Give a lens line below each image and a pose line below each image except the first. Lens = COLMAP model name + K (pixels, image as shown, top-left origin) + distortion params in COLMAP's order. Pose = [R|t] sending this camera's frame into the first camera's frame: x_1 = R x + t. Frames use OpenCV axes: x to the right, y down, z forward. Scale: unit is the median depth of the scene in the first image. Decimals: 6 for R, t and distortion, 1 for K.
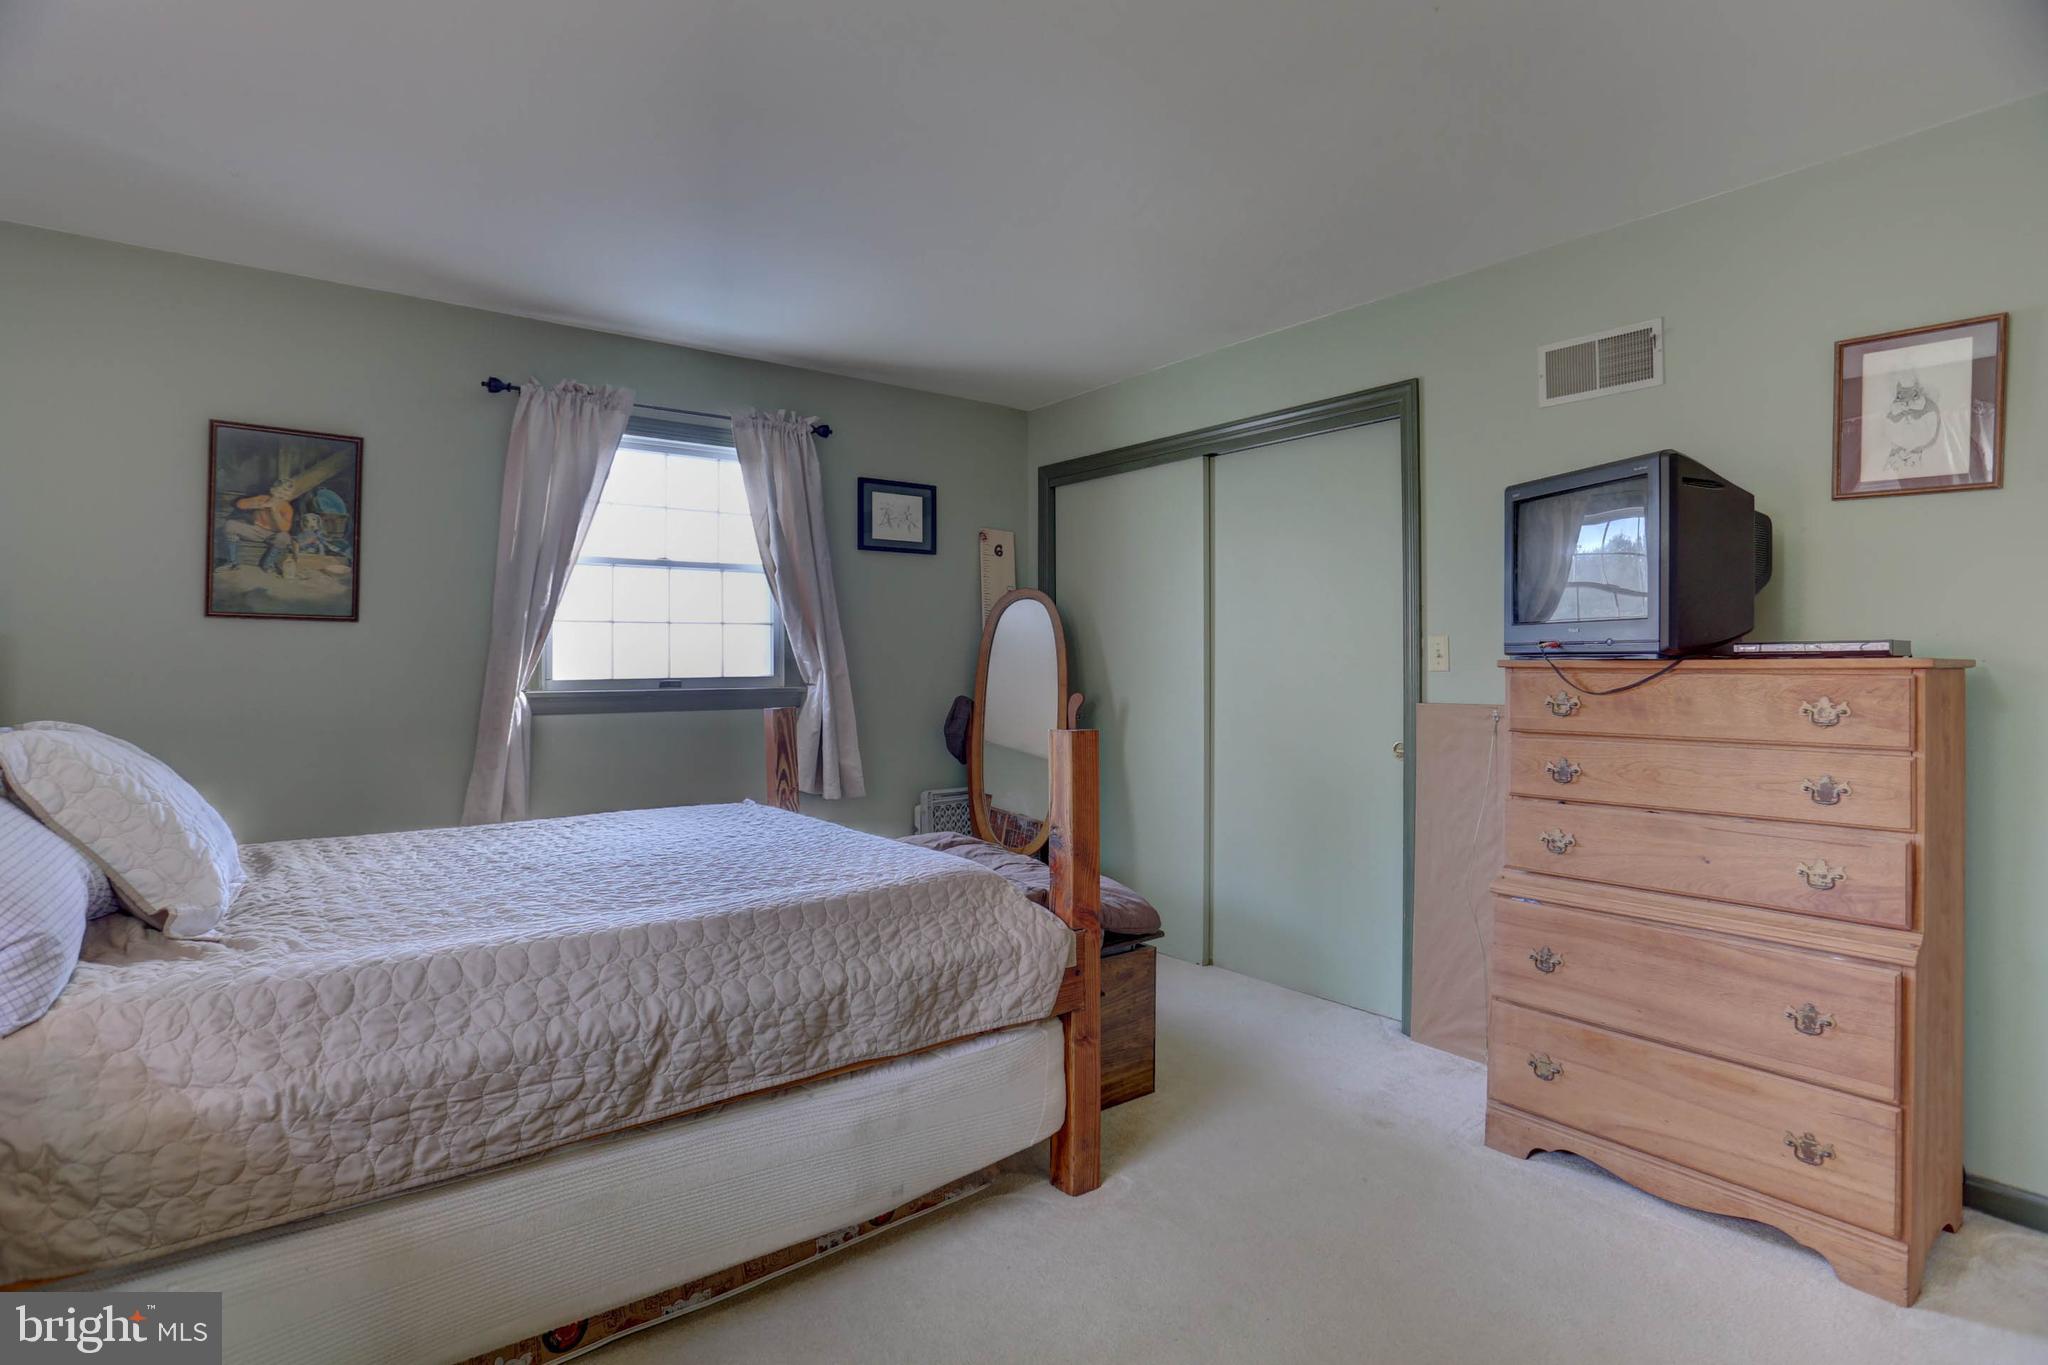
lens RADIAL K [[1014.7, 0, 1024.0], [0, 1014.7, 682.5], [0, 0, 1]] dist [-0.087192, 0.050744]
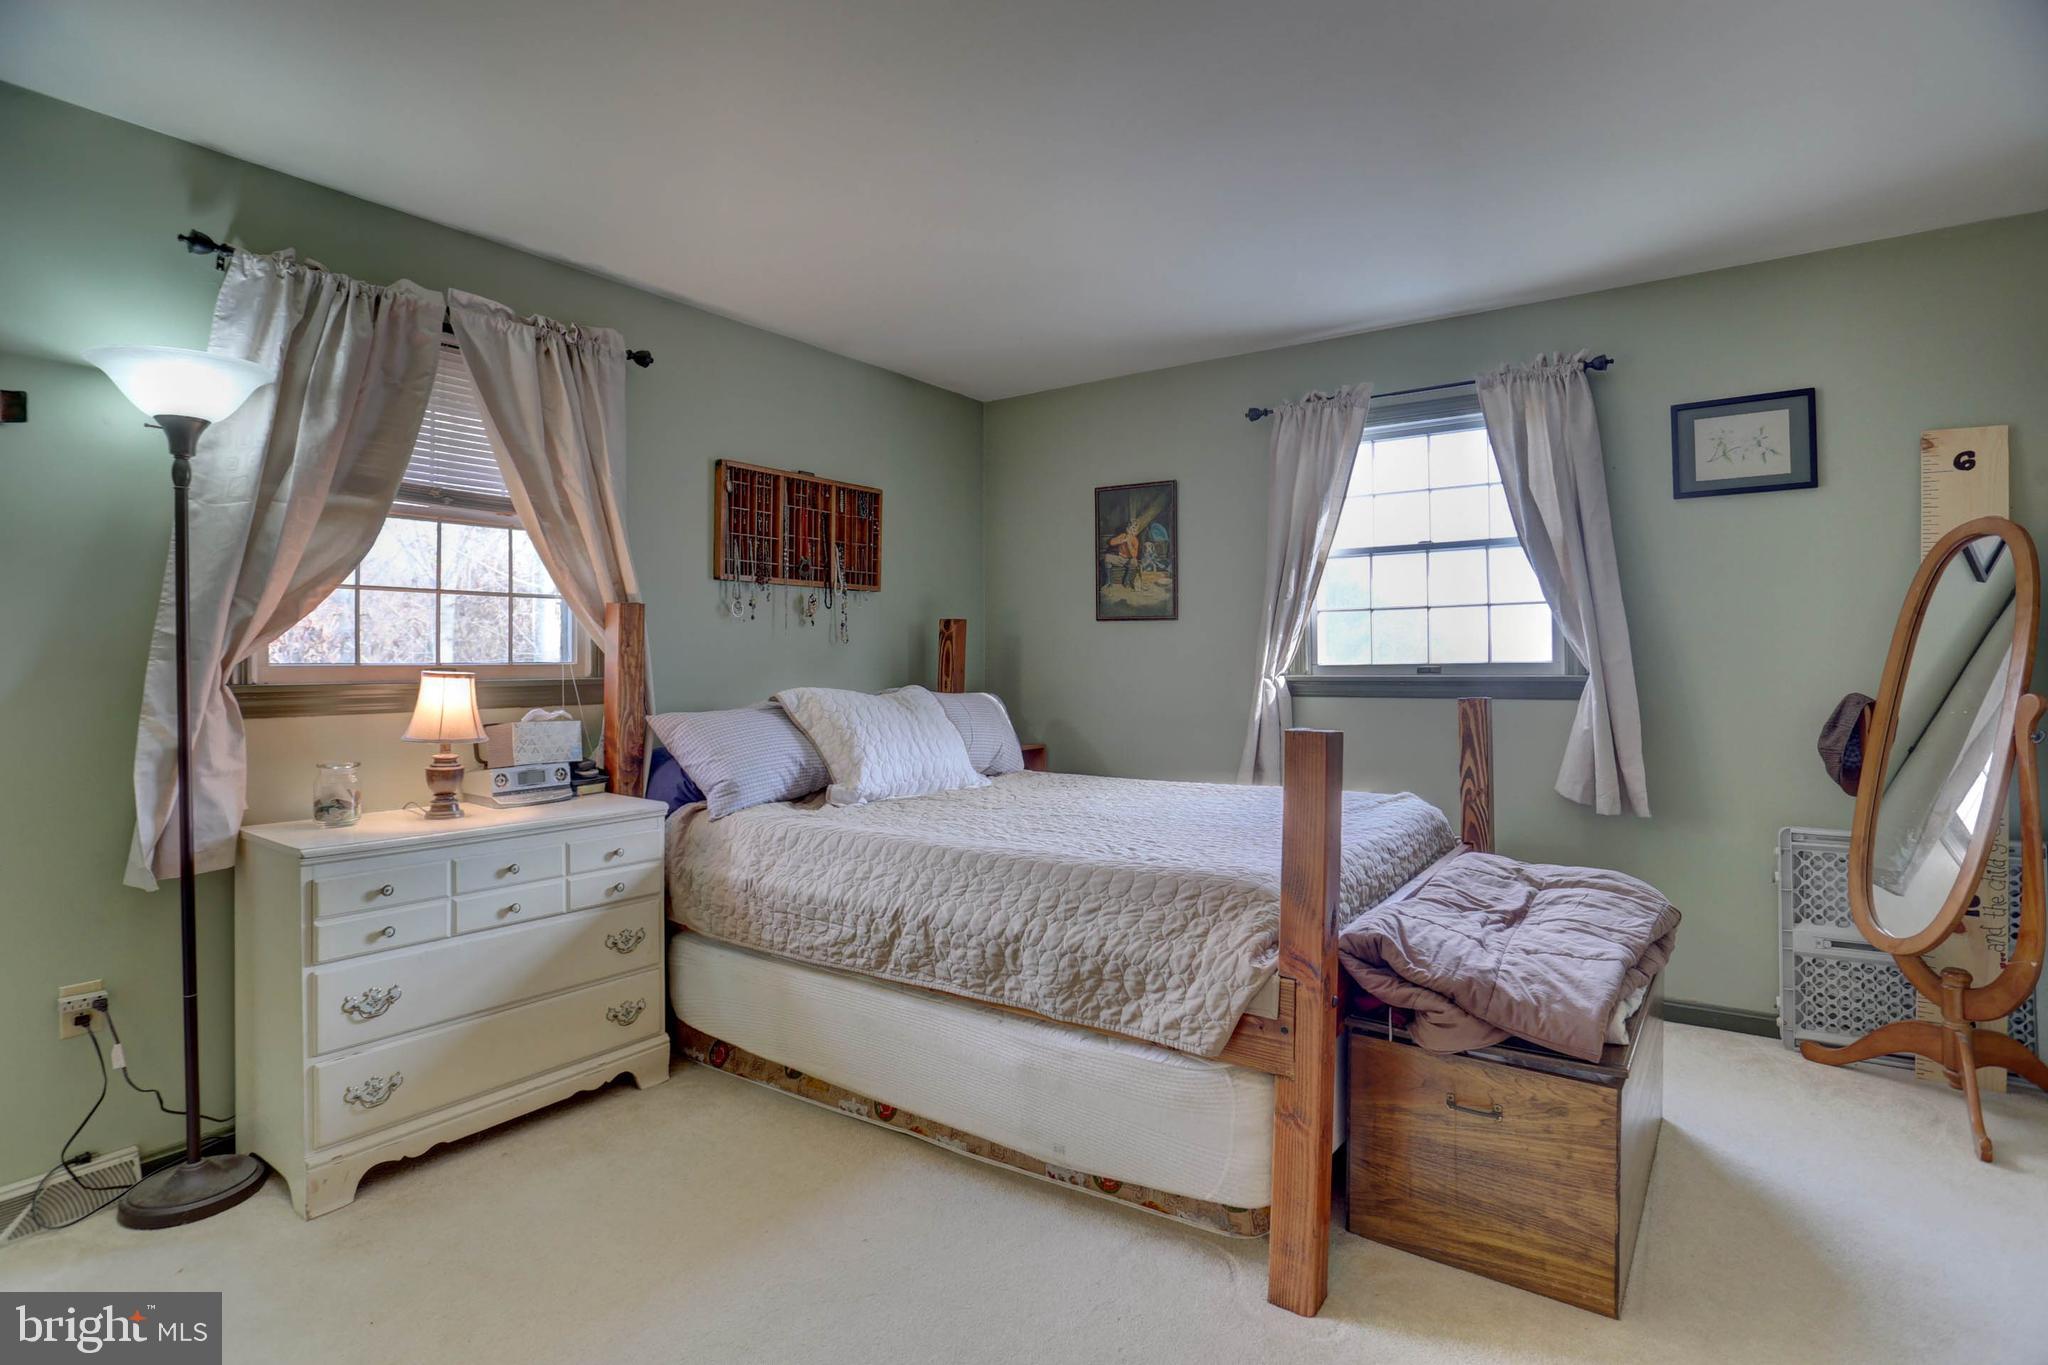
lens RADIAL K [[1007.6, 0, 1027.1], [0, 1007.6, 662.0], [0, 0, 1]] dist [-0.078633, 0.033934]
pose [[0.289047, 0.002984, -0.957310, 0.766585], [-0.009027, 0.999959, 0.000391, -0.005211], [0.957272, 0.008528, 0.289063, 0.581694]]
